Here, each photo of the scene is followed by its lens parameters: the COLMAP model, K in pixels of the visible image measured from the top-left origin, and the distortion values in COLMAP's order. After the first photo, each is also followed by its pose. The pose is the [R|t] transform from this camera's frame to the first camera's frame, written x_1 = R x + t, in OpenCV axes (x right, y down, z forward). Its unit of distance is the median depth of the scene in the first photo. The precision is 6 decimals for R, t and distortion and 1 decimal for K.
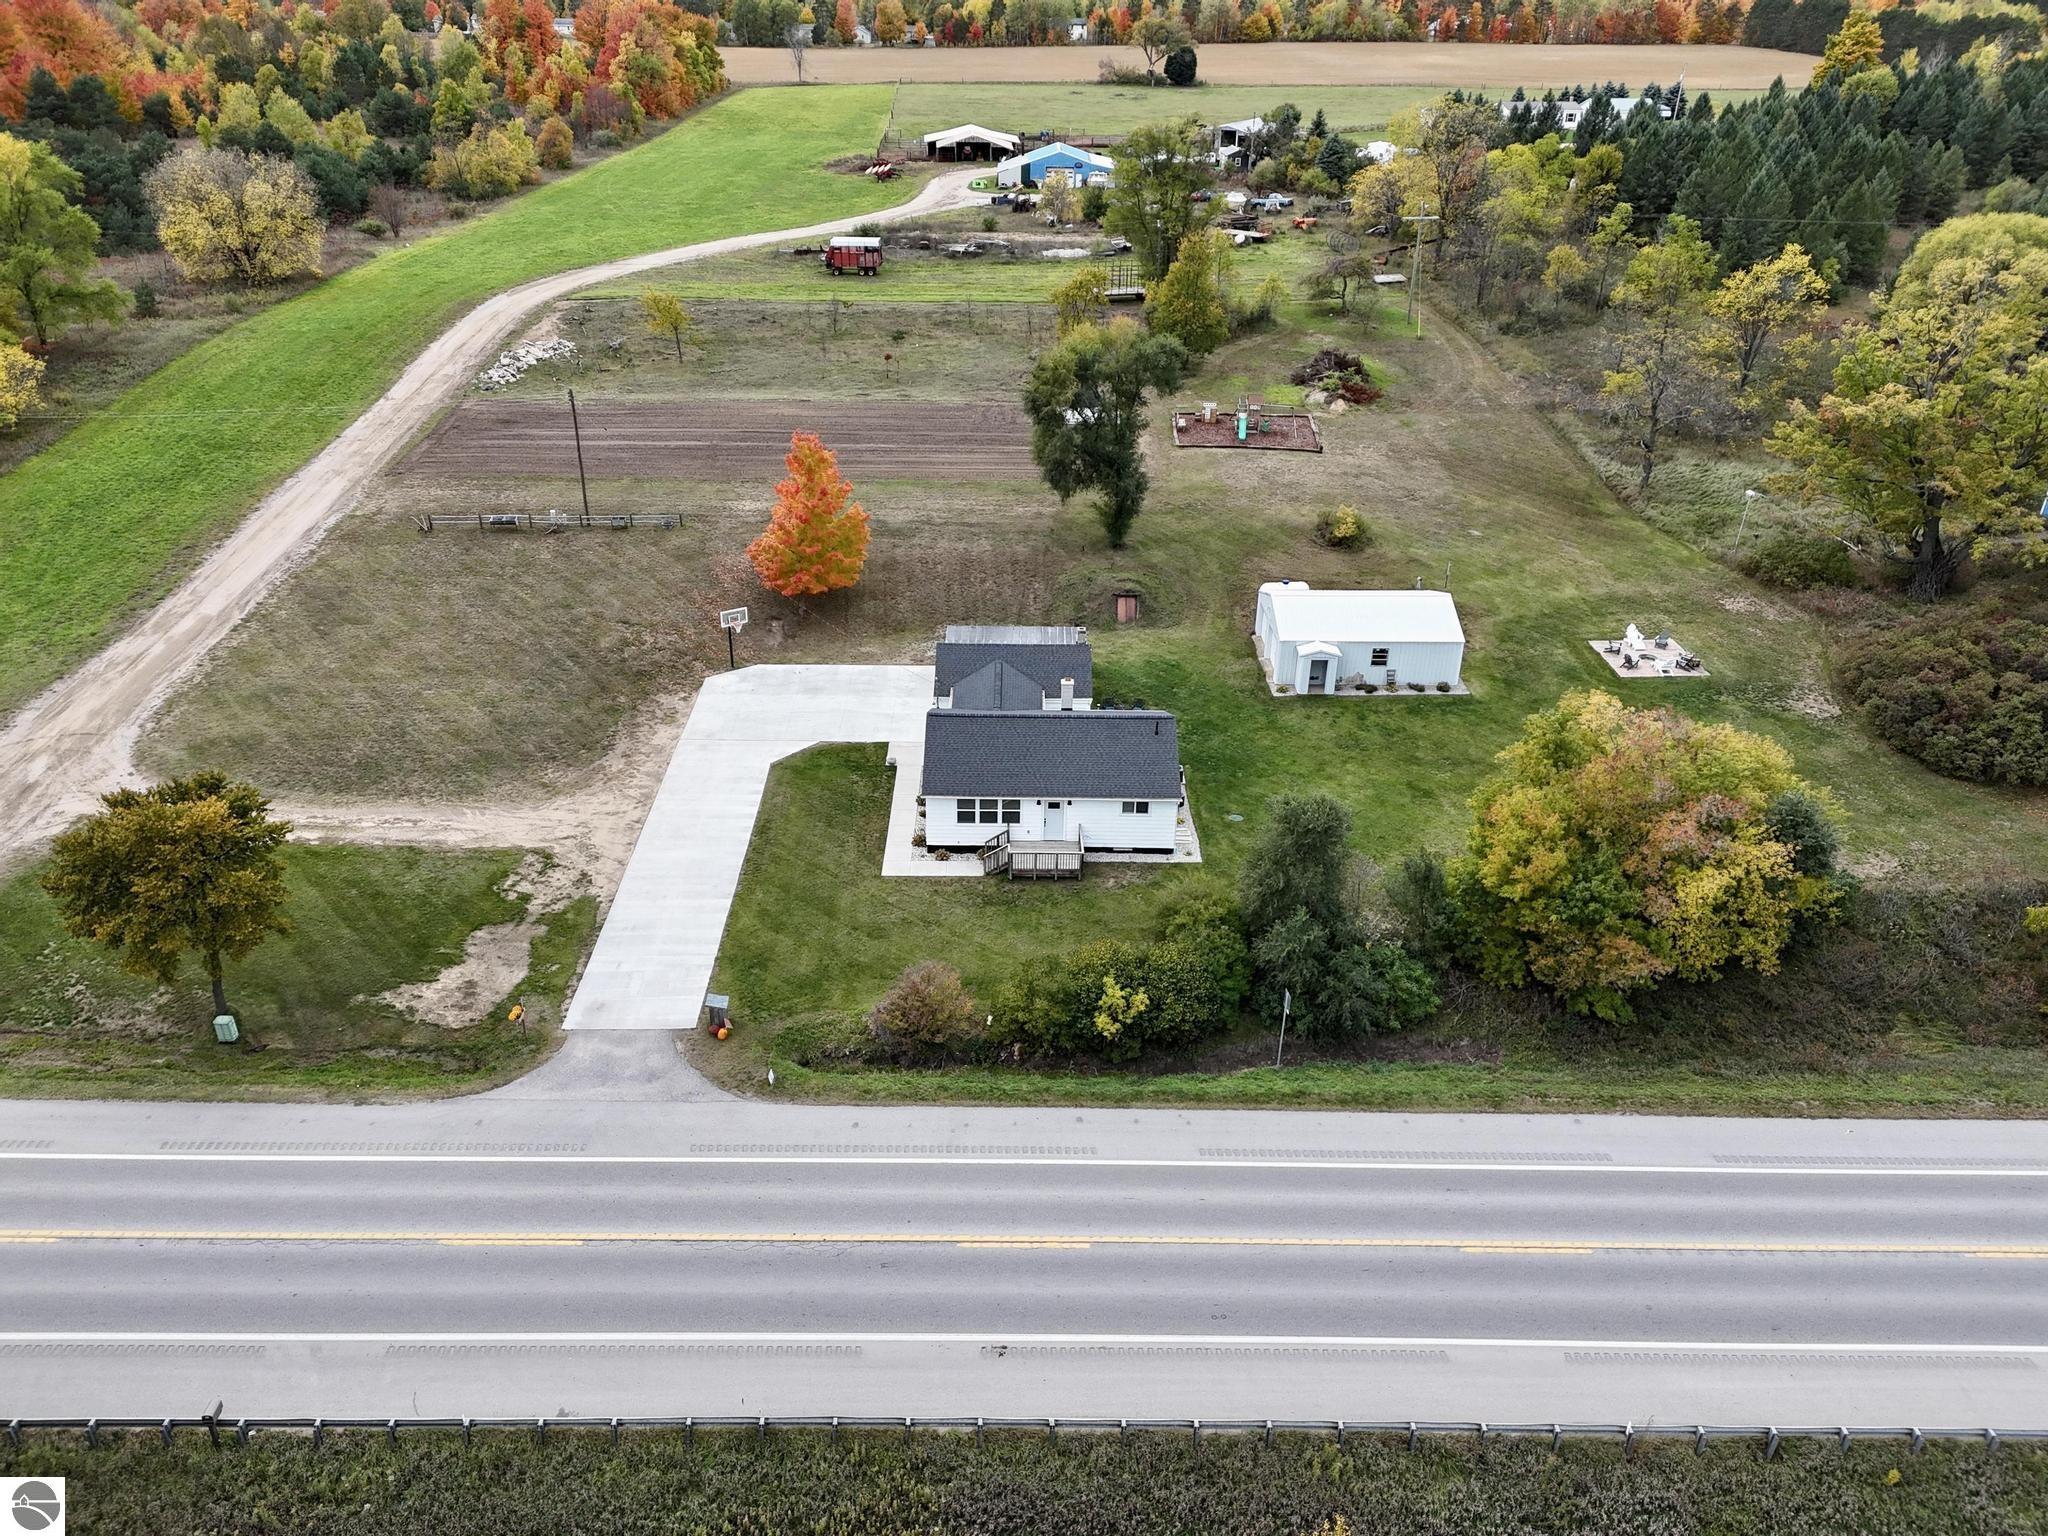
lens RADIAL K [[1488.0, 0, 1027.7], [0, 1488.0, 769.6], [0, 0, 1]] dist [0.083923, -0.087406]
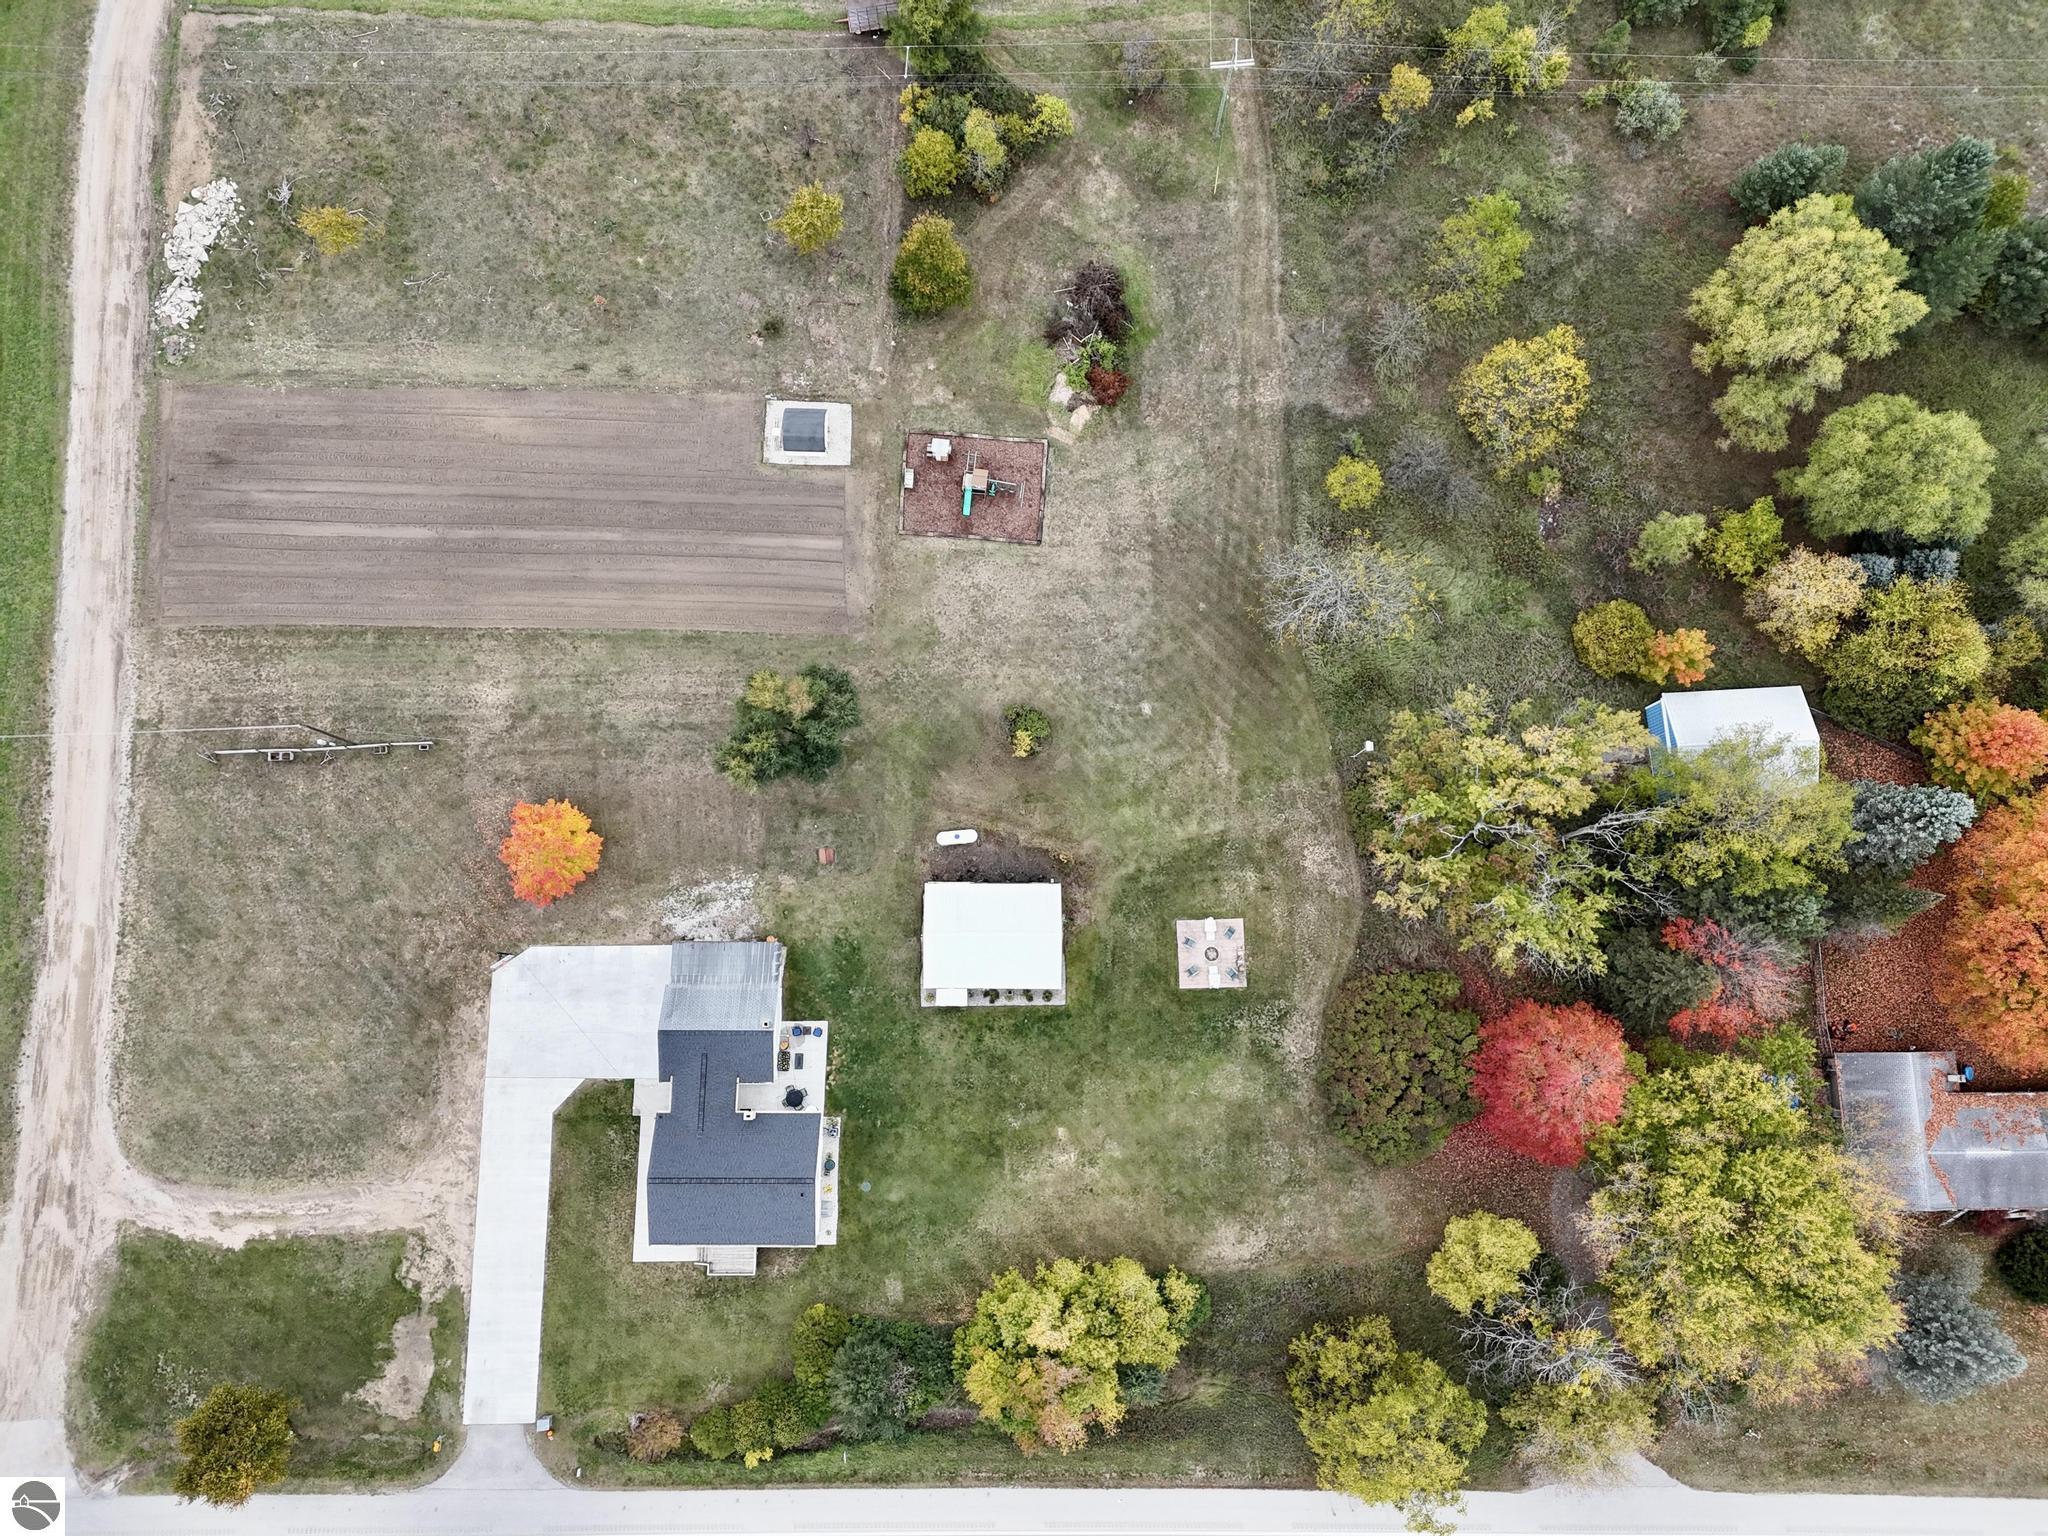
lens RADIAL K [[1488.0, 0, 1030.6], [0, 1488.0, 755.4], [0, 0, 1]] dist [0.083923, -0.087406]
pose [[0.999842, 0.016590, 0.006373, 0.253967], [-0.015287, 0.619975, 0.784473, -1.264265], [0.009063, -0.784446, 0.620131, 0.341790]]
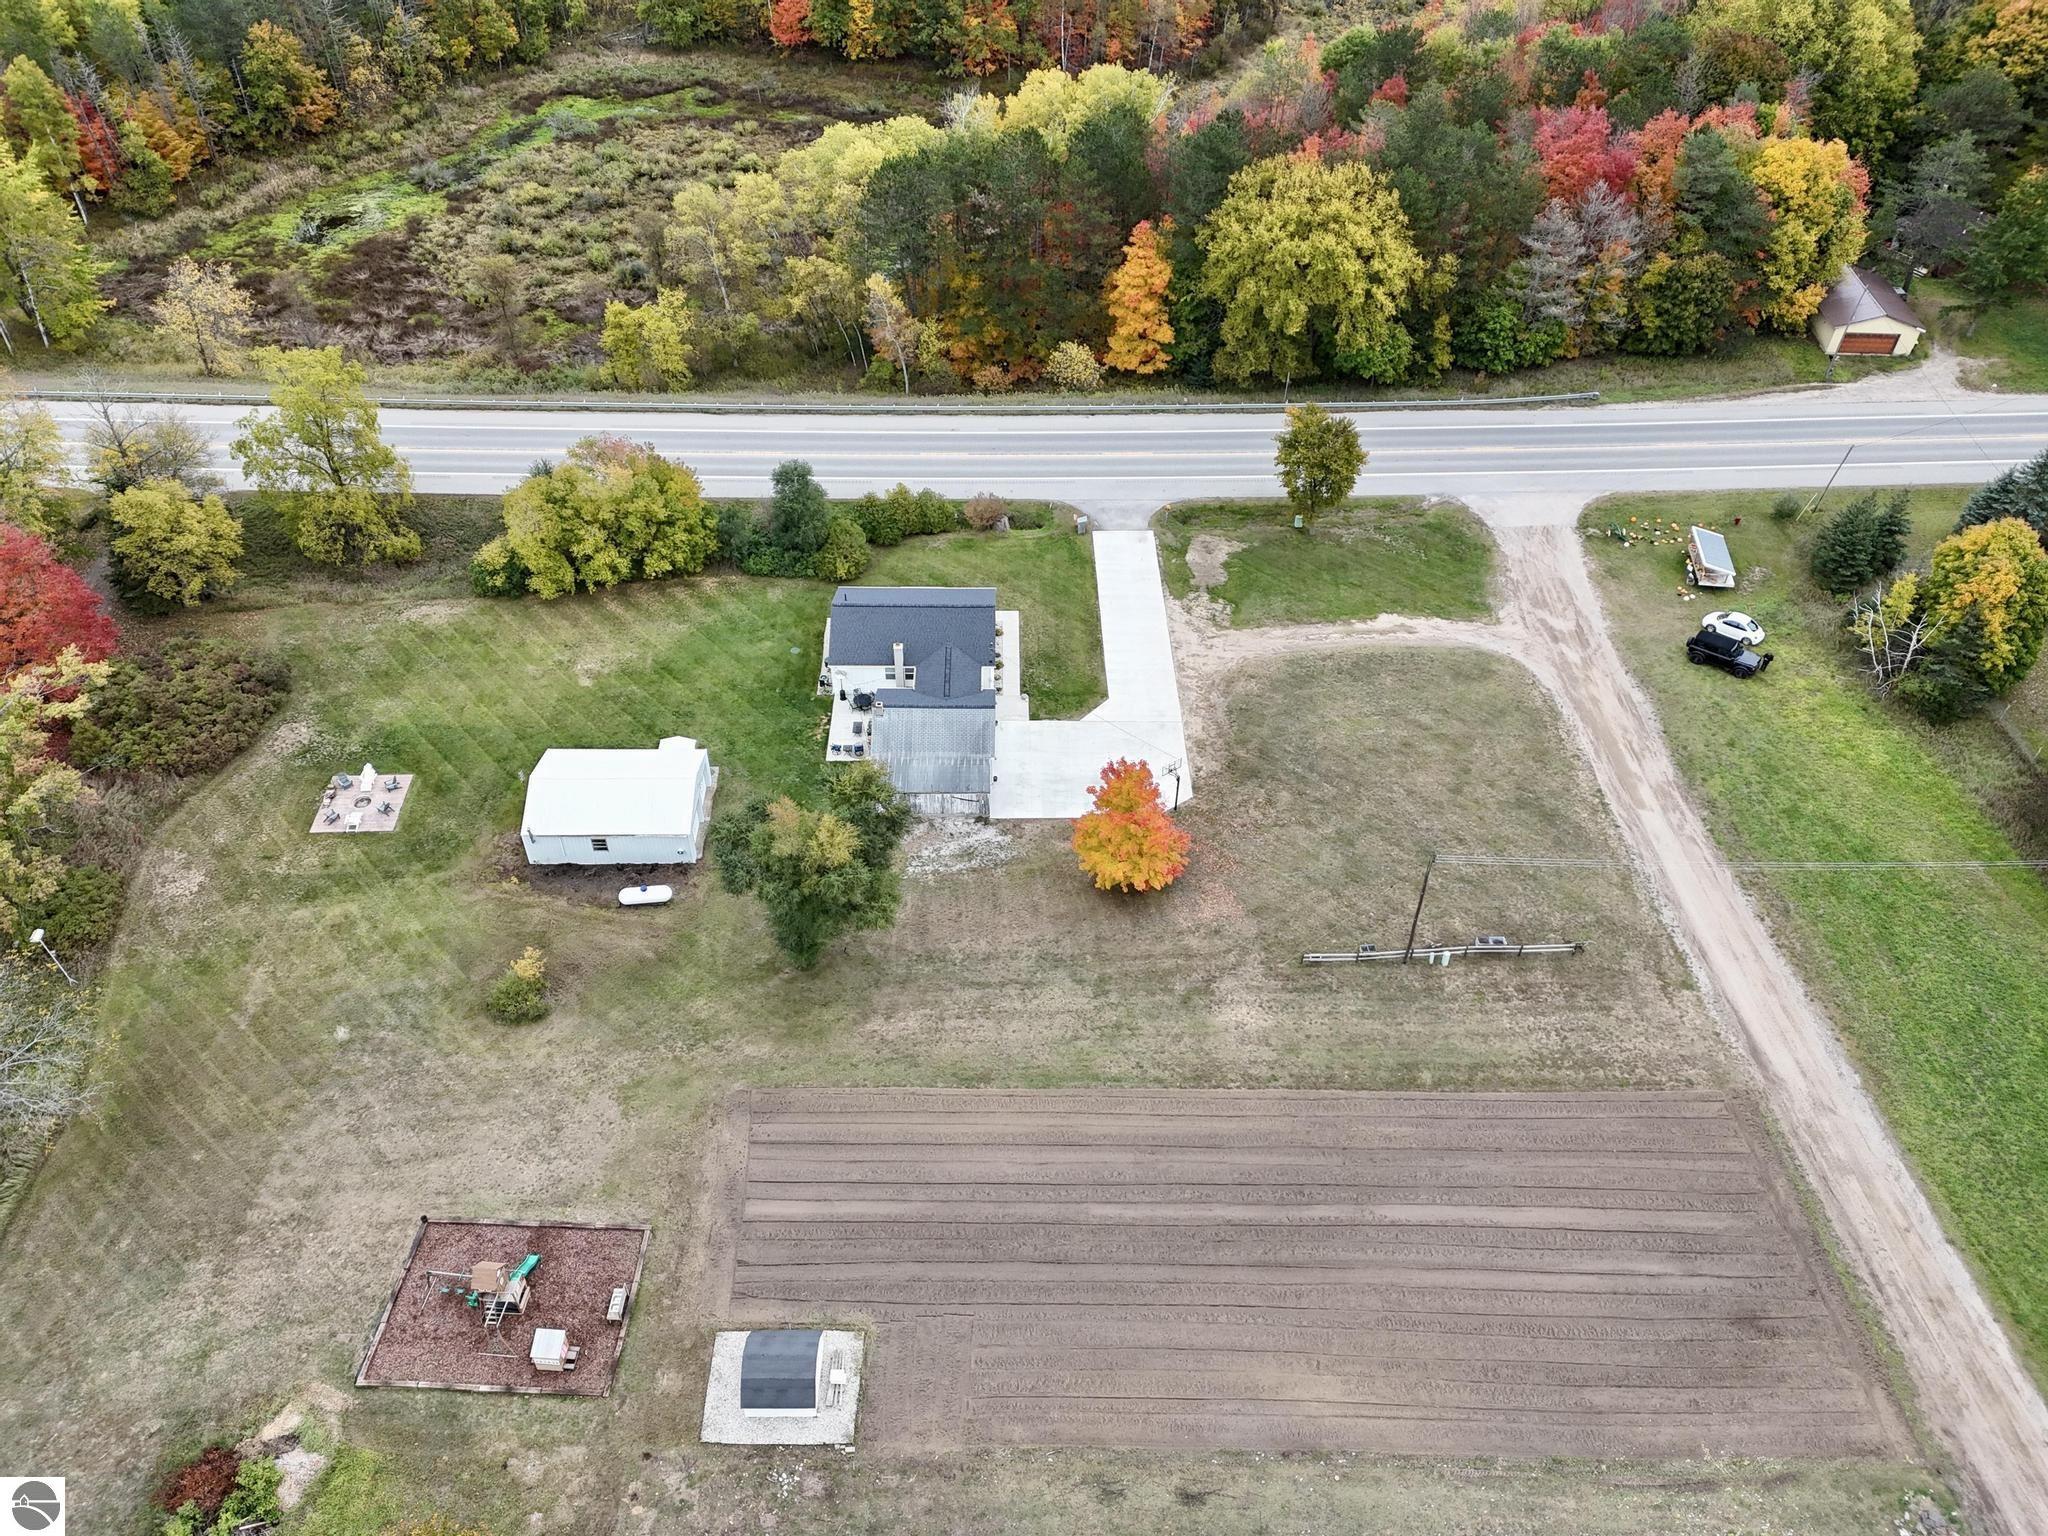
lens RADIAL K [[1488.0, 0, 1024.8], [0, 1488.0, 763.6], [0, 0, 1]] dist [0.083923, -0.087406]
pose [[-0.999539, -0.017942, -0.024486, -0.054579], [-0.028912, 0.316856, 0.948033, -1.218028], [-0.009251, 0.948304, -0.317229, 1.389474]]
